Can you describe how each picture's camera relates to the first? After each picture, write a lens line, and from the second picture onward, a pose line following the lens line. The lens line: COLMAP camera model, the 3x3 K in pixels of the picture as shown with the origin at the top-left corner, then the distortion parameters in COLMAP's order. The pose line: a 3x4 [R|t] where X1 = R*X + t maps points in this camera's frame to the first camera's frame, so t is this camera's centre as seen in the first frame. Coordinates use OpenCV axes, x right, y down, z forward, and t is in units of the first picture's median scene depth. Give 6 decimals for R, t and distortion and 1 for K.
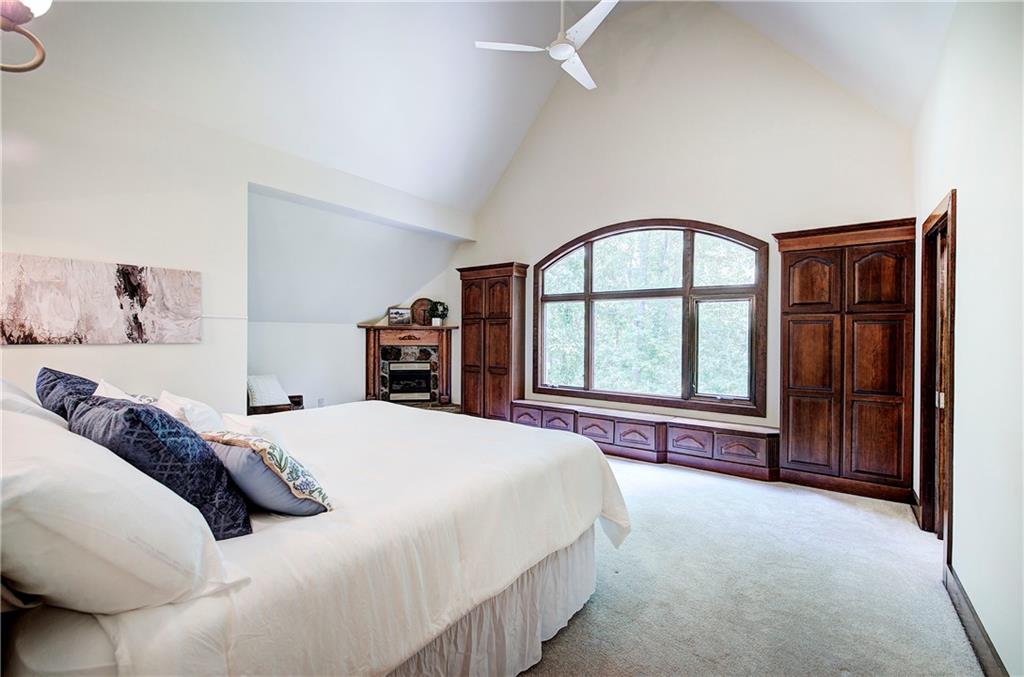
lens RADIAL K [[439.4, 0, 512.2], [0, 439.4, 332.6], [0, 0, 1]] dist [0.002687, 0.000454]
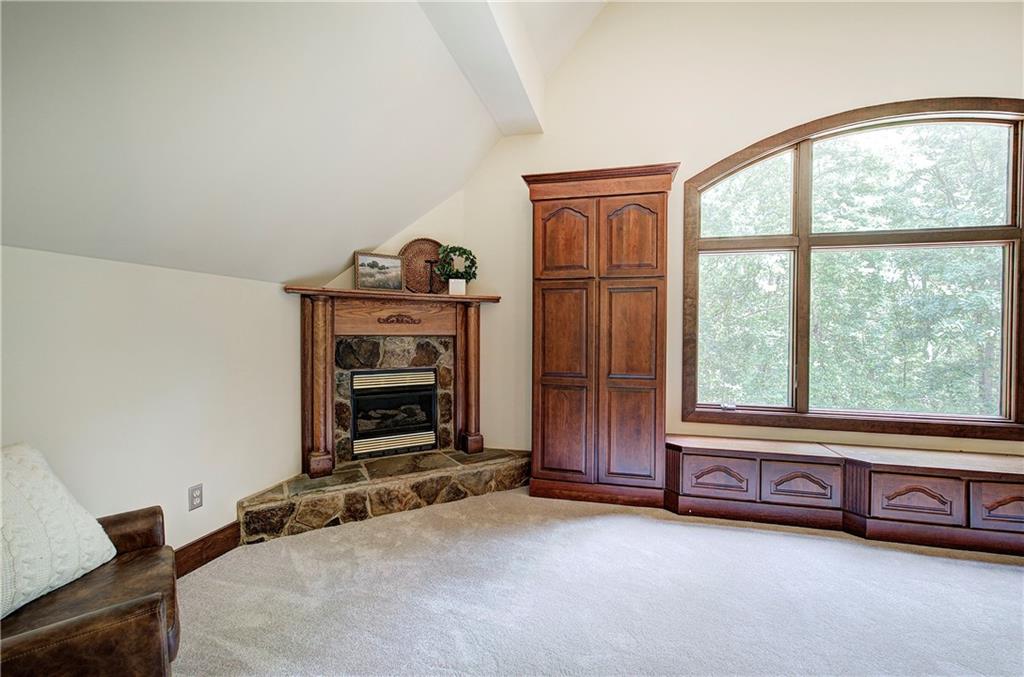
lens RADIAL K [[439.4, 0, 520.3], [0, 439.4, 332.6], [0, 0, 1]] dist [0.002687, 0.000454]
pose [[0.923231, -0.002320, 0.384239, -0.300944], [-0.000579, 0.999972, 0.007430, 0.023041], [-0.384246, -0.007082, 0.923204, 0.525212]]
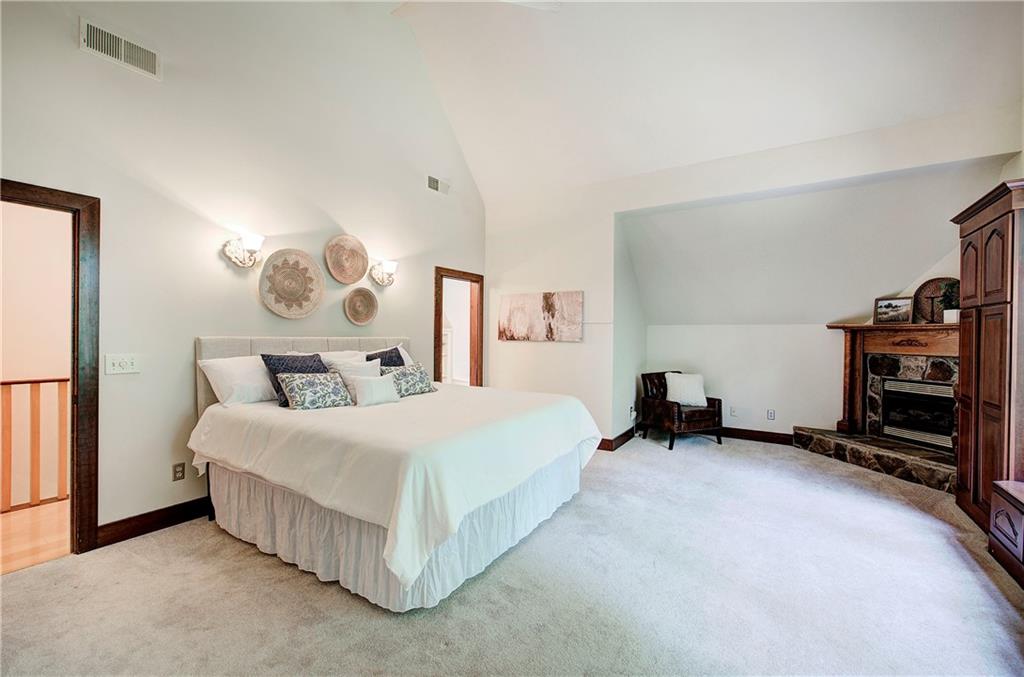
lens RADIAL K [[439.4, 0, 517.9], [0, 439.4, 336.8], [0, 0, 1]] dist [0.002687, 0.000454]
pose [[0.071539, 0.001124, -0.997437, 0.372584], [-0.003257, 0.999994, 0.000893, 0.004075], [0.997433, 0.003185, 0.071542, 0.393710]]
